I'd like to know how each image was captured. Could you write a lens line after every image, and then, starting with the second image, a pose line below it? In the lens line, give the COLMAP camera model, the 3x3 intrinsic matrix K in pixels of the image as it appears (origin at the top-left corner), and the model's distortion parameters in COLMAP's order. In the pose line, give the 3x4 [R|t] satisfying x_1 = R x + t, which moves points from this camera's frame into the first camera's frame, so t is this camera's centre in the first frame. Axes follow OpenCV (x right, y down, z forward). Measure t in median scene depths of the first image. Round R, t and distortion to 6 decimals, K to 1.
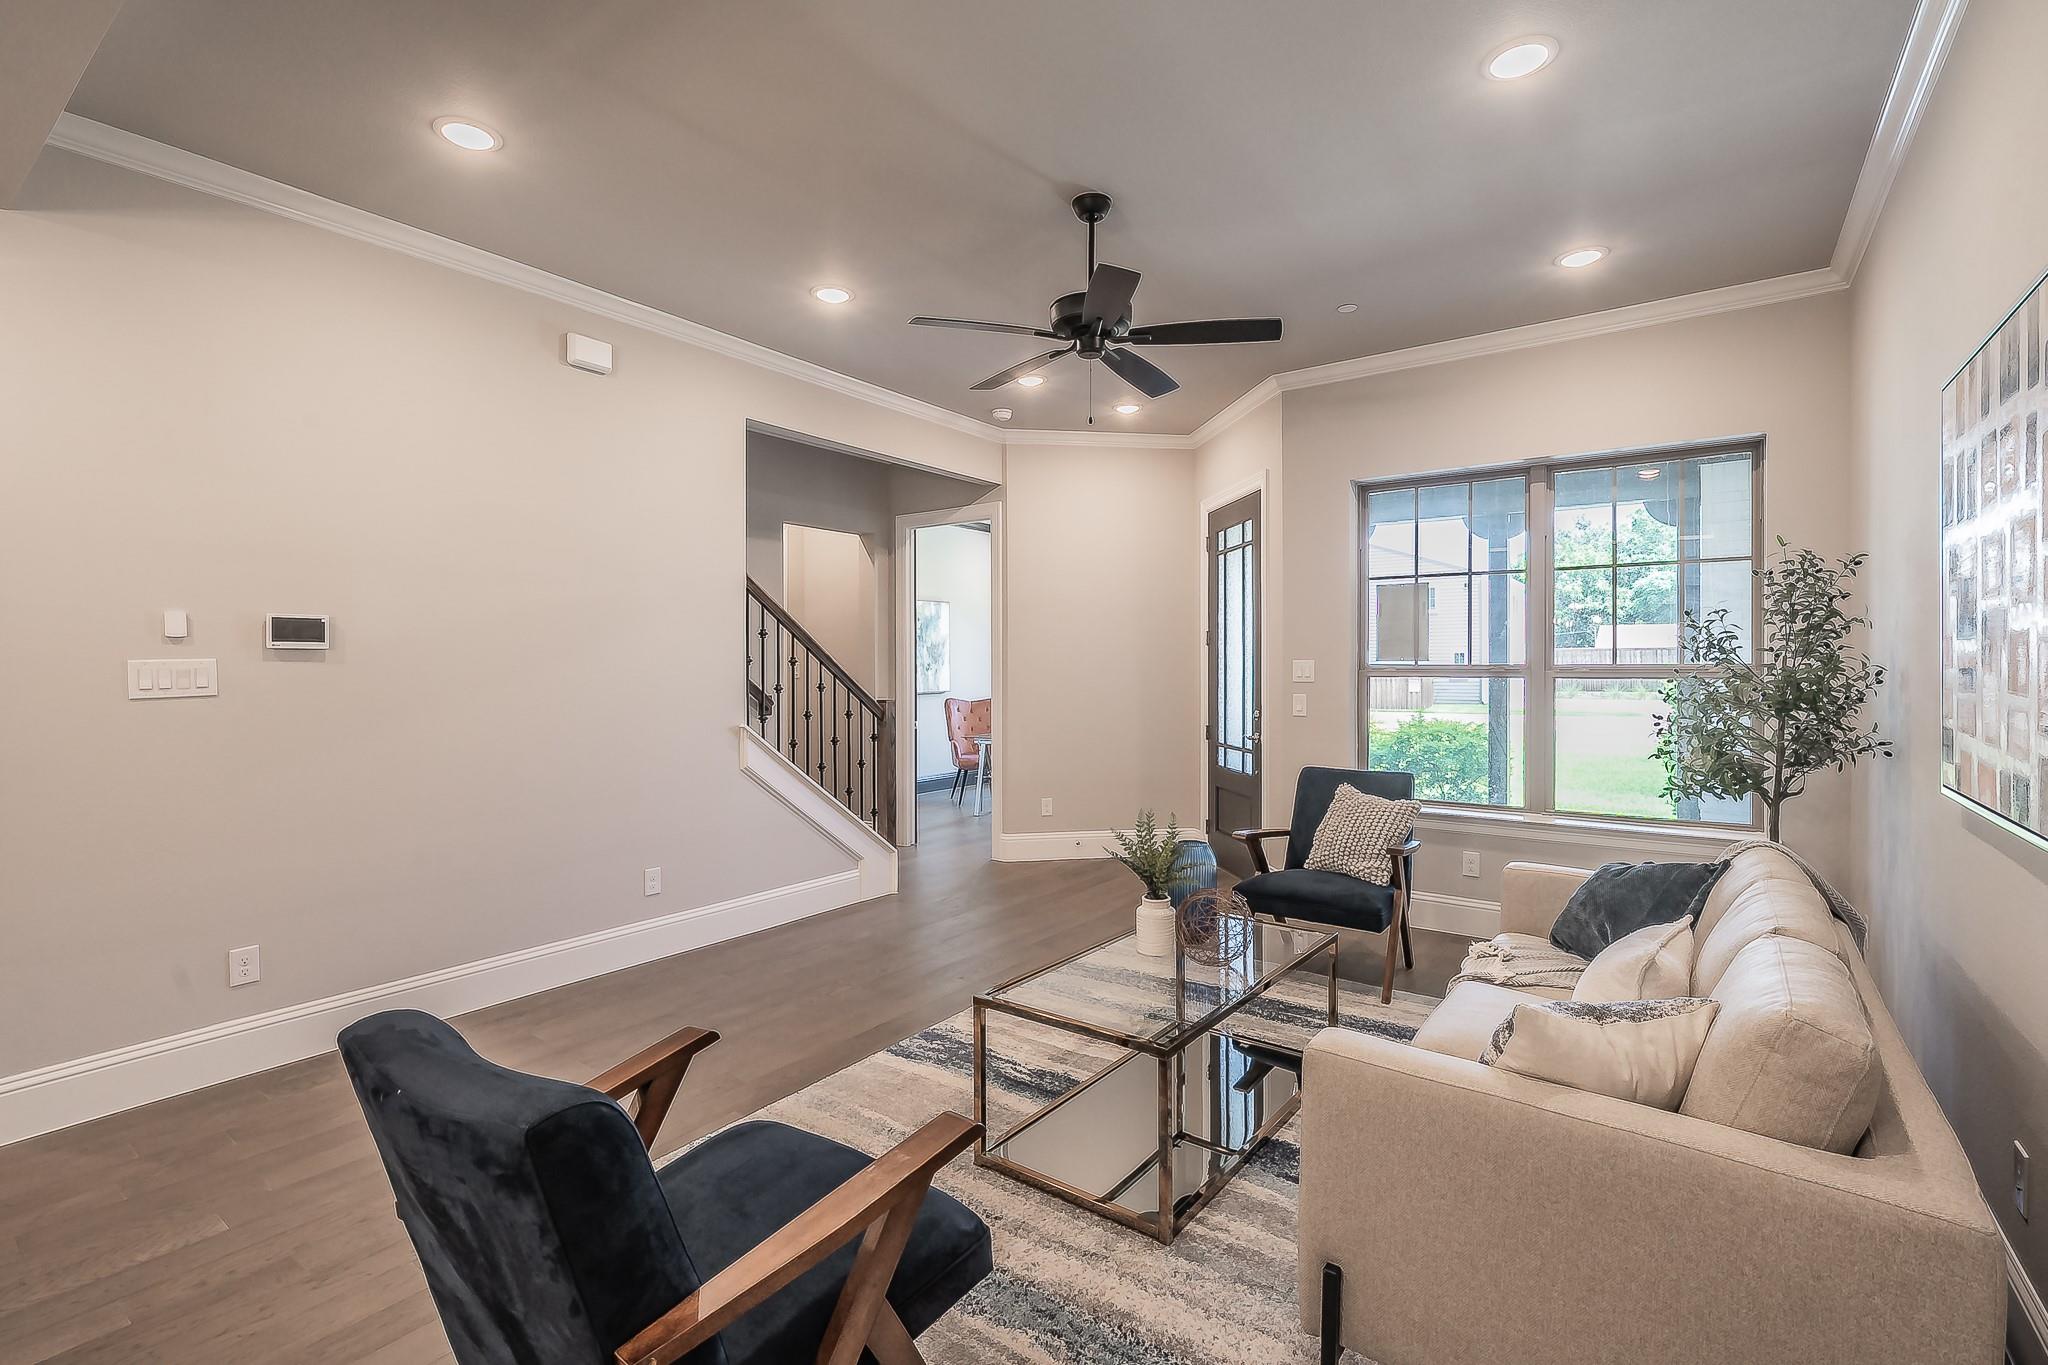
lens RADIAL K [[927.6, 0, 1016.8], [0, 927.6, 672.4], [0, 0, 1]] dist [-0.001857, -0.000147]
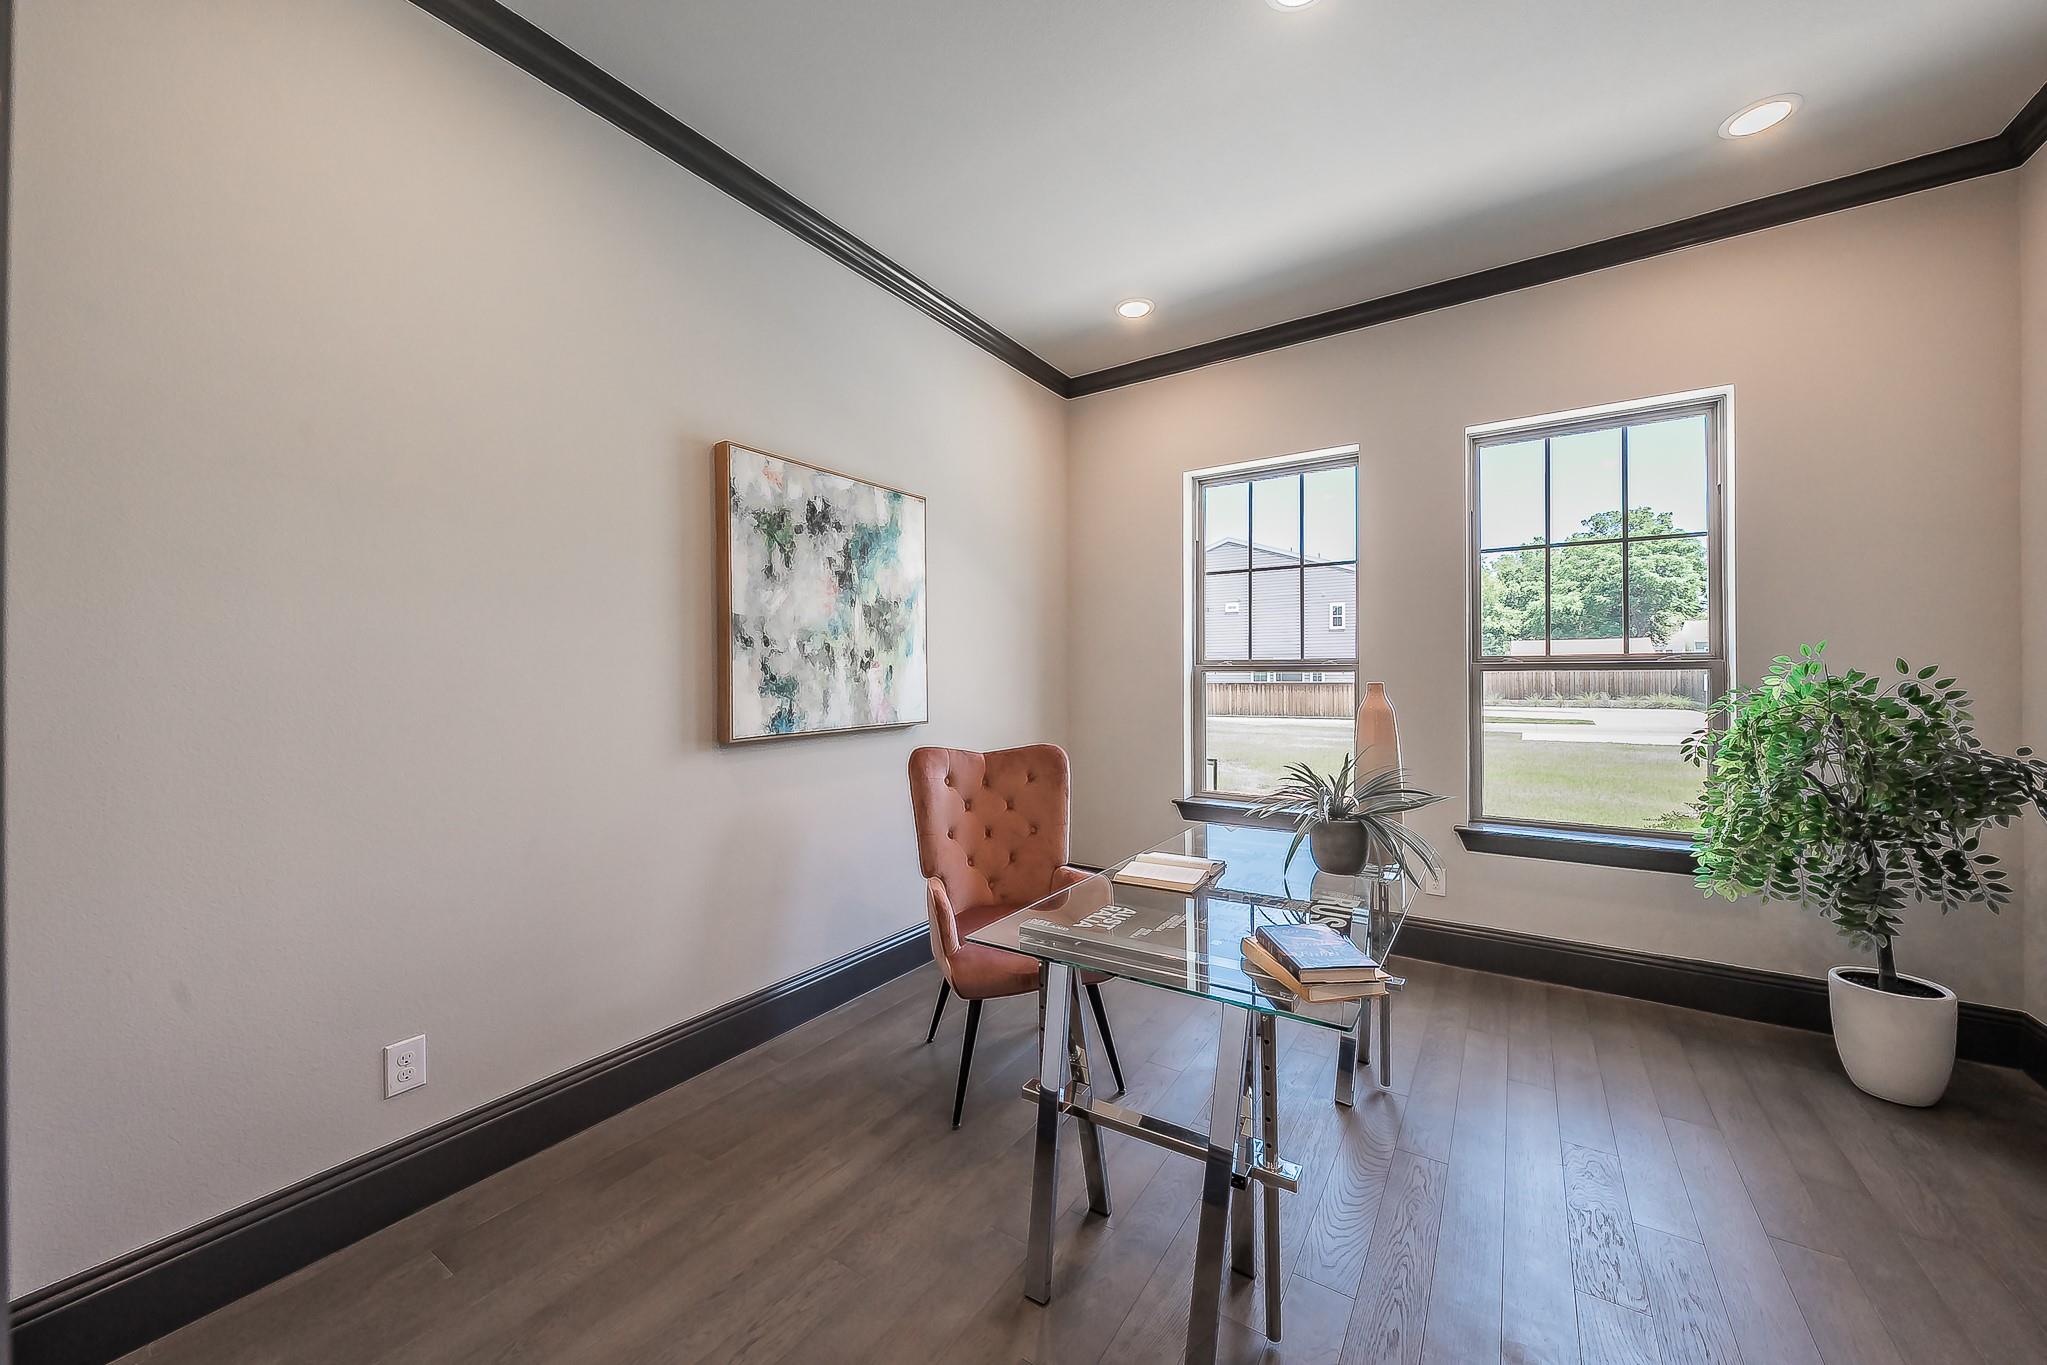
lens RADIAL K [[761.7, 0, 1026.1], [0, 761.7, 677.0], [0, 0, 1]] dist [-0.000018, 0.000004]
pose [[0.998365, 0.000565, 0.057152, -0.050600], [-0.000025, 0.999955, -0.009461, 0.004963], [-0.057154, 0.009444, 0.998321, 0.710206]]
